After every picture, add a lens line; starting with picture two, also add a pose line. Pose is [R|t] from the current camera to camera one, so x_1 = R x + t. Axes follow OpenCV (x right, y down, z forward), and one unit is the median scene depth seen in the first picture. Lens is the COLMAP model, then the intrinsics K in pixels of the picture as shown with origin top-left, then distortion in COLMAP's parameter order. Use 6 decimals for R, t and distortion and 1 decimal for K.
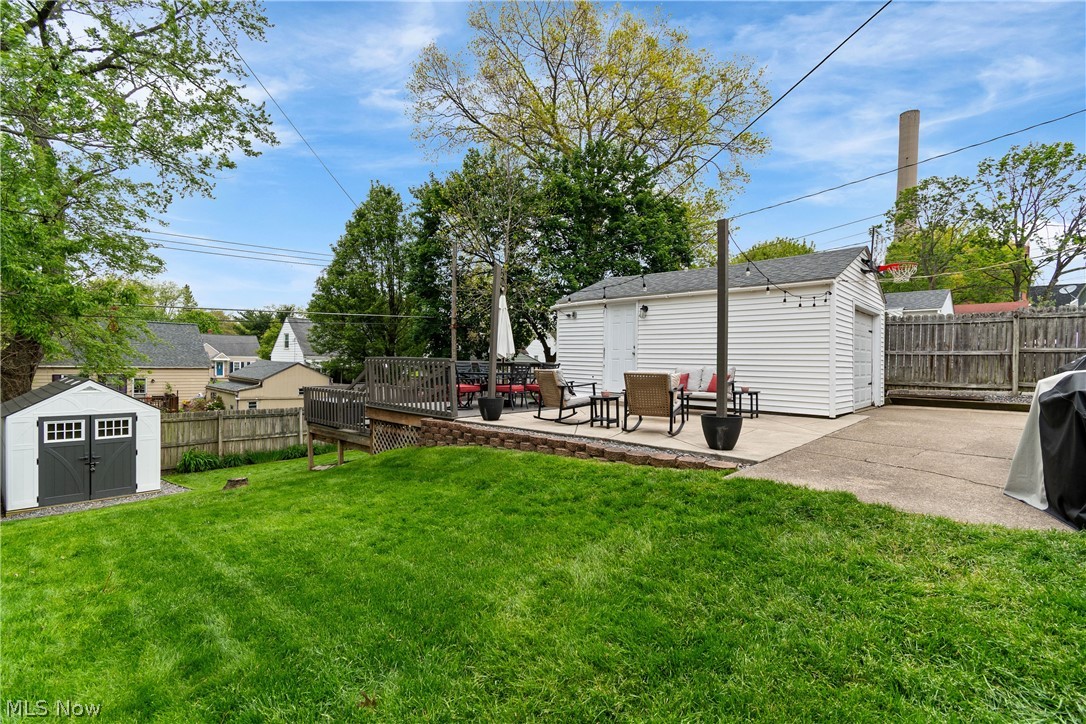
lens RADIAL K [[488.7, 0, 544.1], [0, 488.7, 362.5], [0, 0, 1]] dist [0.002814, 0.000531]
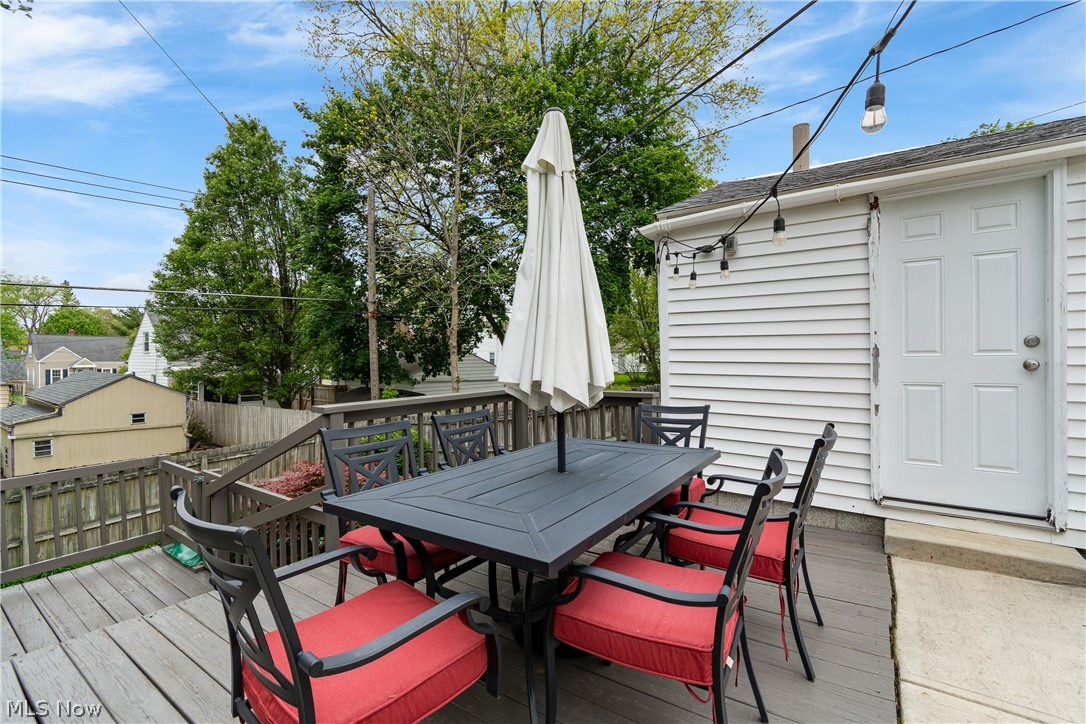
lens RADIAL K [[488.7, 0, 542.9], [0, 488.7, 355.6], [0, 0, 1]] dist [0.002814, 0.000531]
pose [[0.990166, -0.025239, 0.137602, -0.044921], [0.025663, 0.999670, -0.001313, -0.011323], [-0.137524, 0.004832, 0.990487, 0.289859]]
